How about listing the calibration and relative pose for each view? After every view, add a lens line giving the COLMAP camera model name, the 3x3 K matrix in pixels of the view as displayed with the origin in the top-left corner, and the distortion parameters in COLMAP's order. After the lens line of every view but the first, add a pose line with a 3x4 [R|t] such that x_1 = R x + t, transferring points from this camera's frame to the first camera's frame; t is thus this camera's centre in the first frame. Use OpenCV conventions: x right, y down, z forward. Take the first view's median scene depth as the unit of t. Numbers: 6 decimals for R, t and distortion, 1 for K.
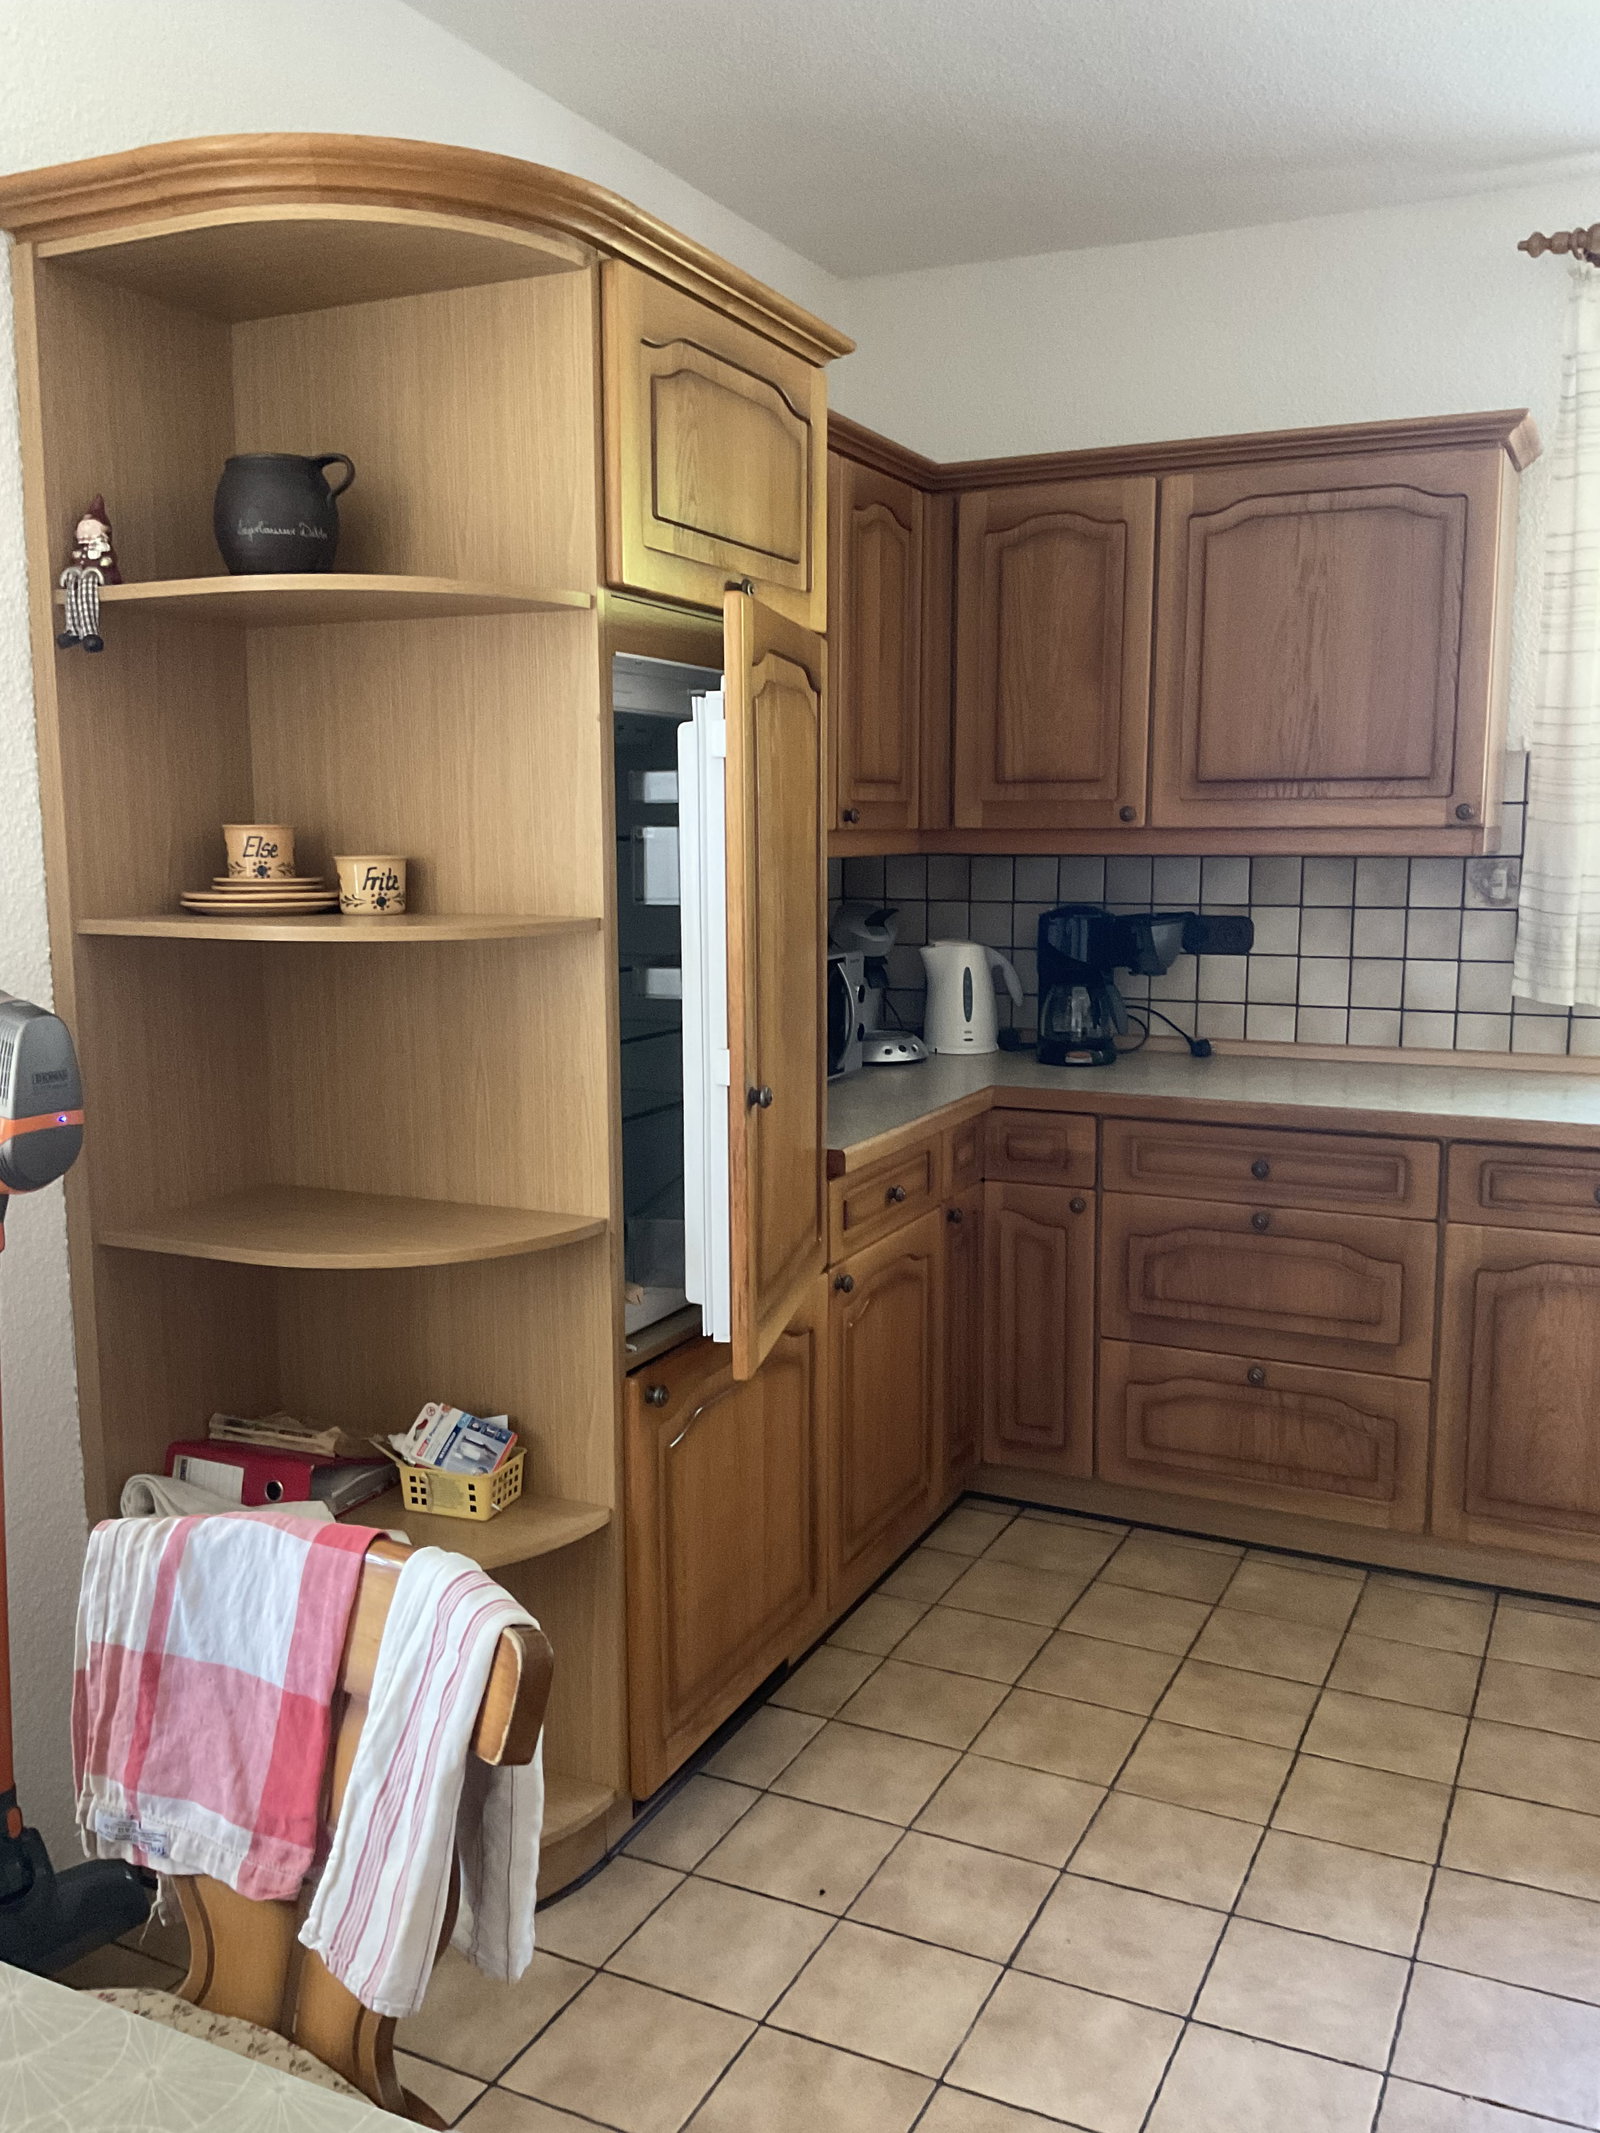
lens RADIAL K [[1768.8, 0, 805.3], [0, 1768.8, 1079.6], [0, 0, 1]] dist [0.000933, -0.013108]
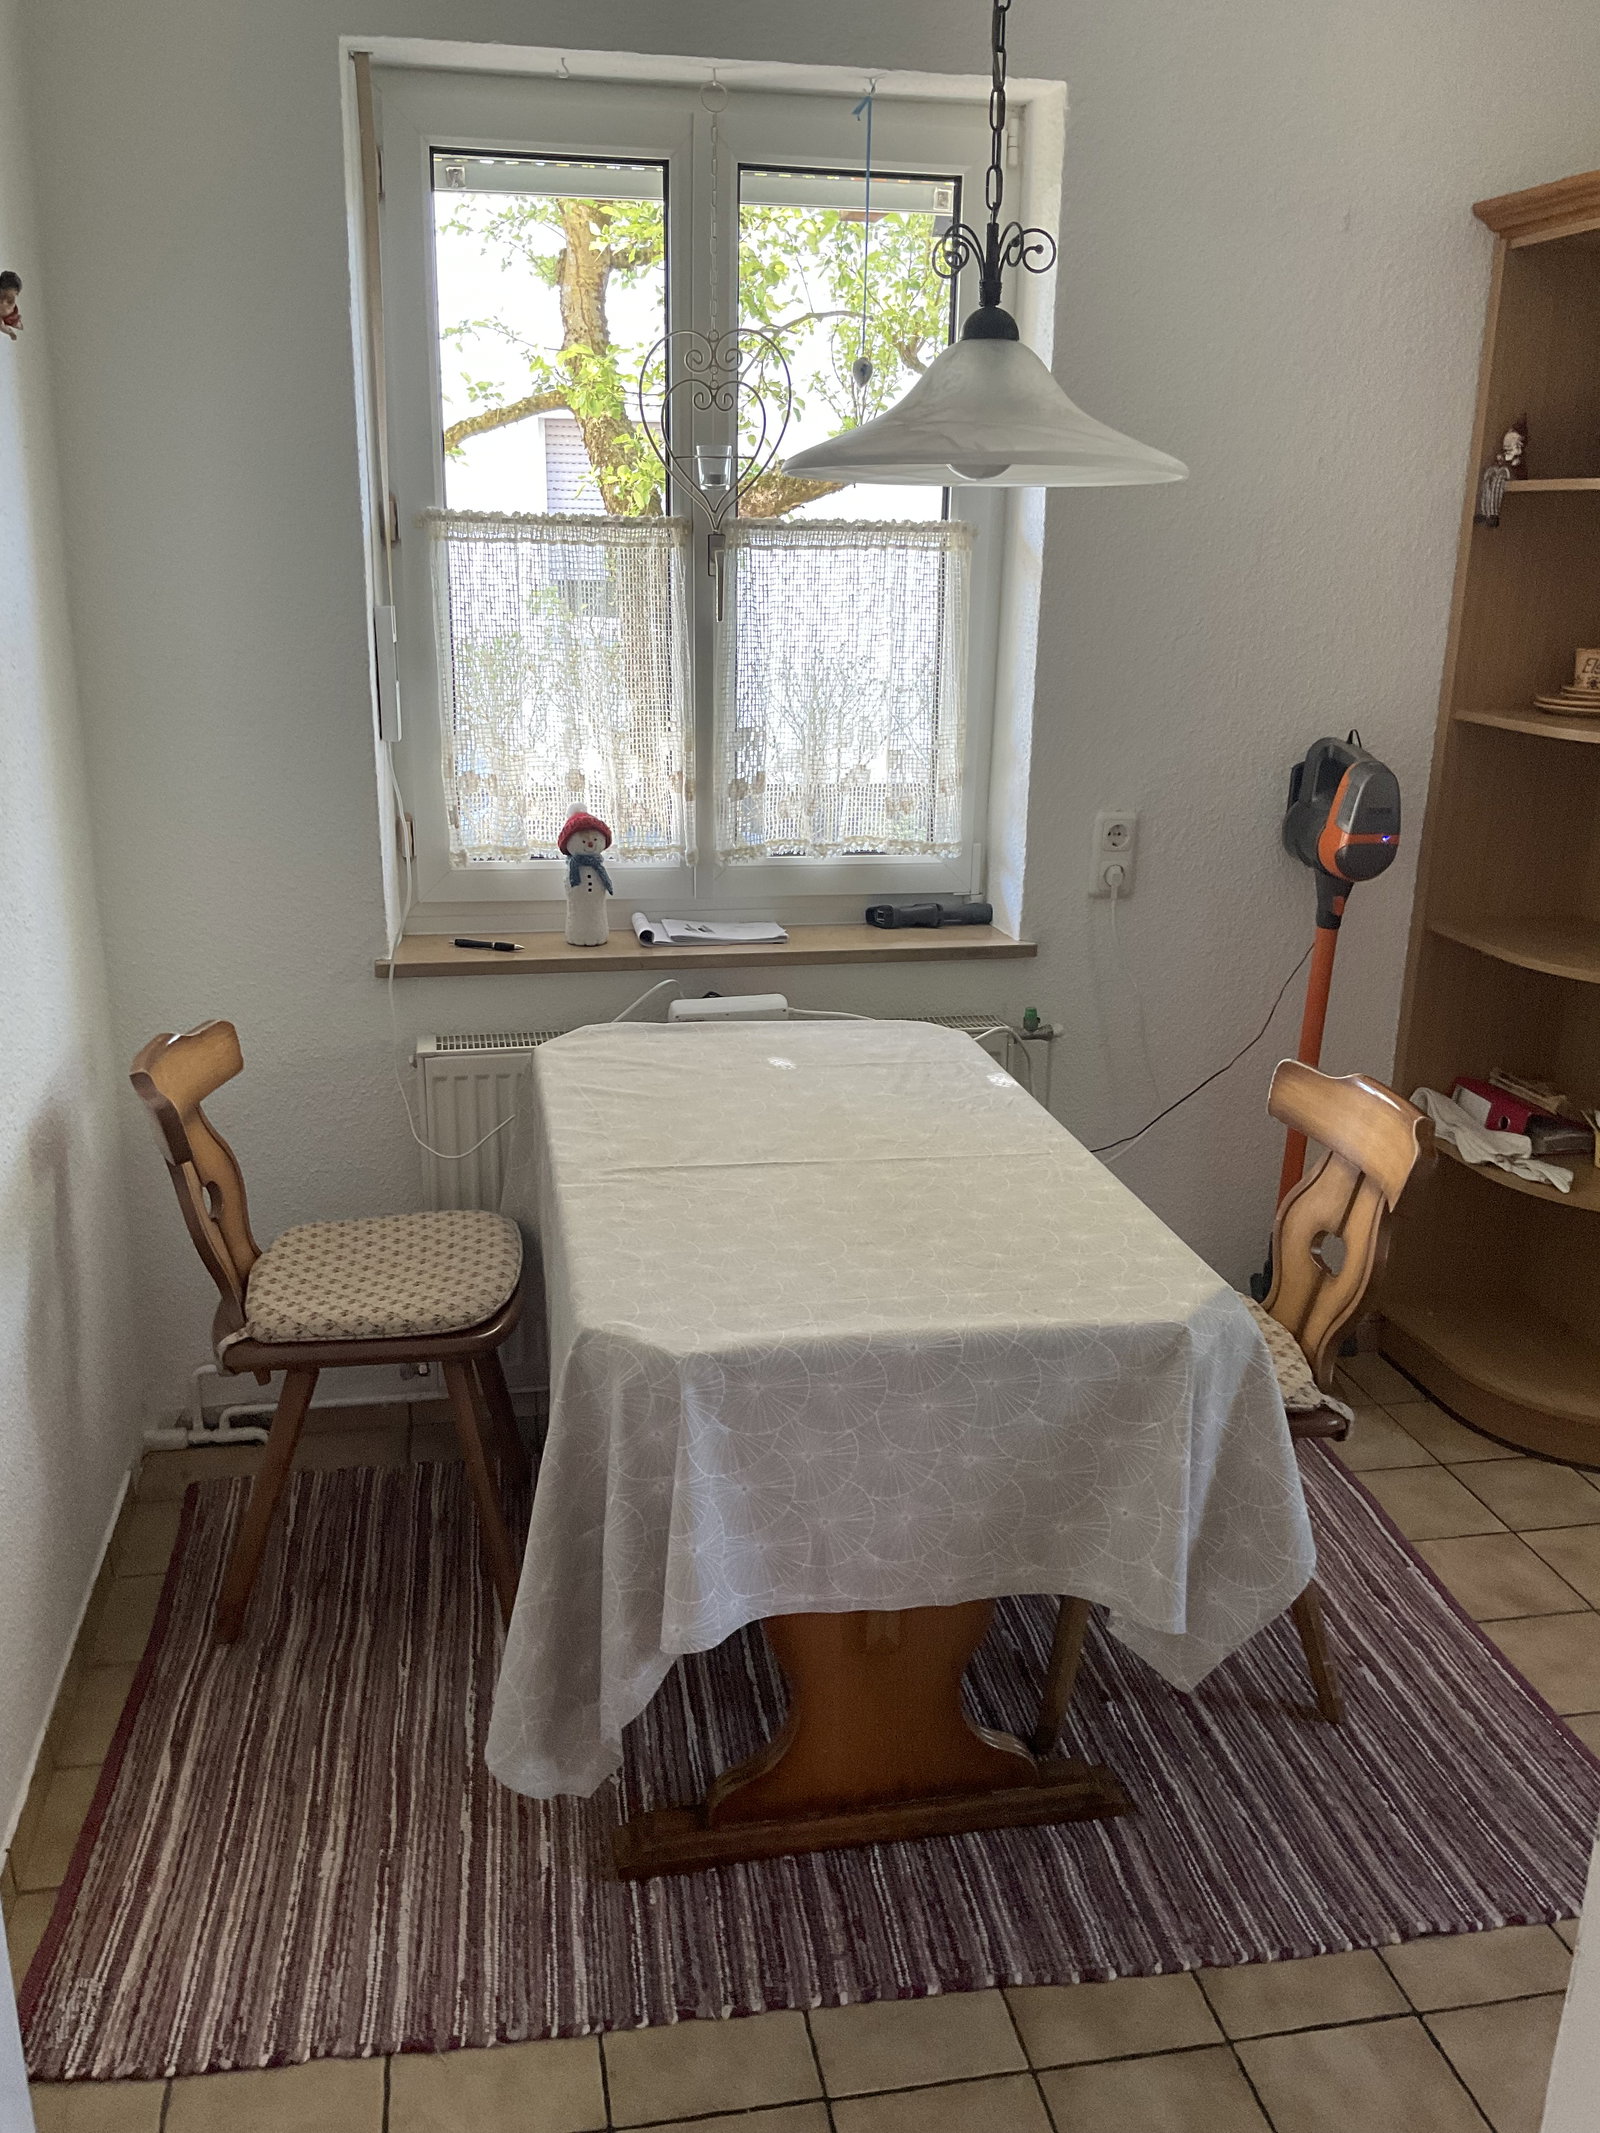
lens RADIAL K [[1768.8, 0, 794.7], [0, 1768.8, 1068.6], [0, 0, 1]] dist [0.000933, -0.013108]
pose [[0.593999, 0.245284, -0.766160, 0.468621], [-0.134276, 0.969253, 0.206200, -0.030204], [0.793180, -0.019606, 0.608671, -0.346117]]
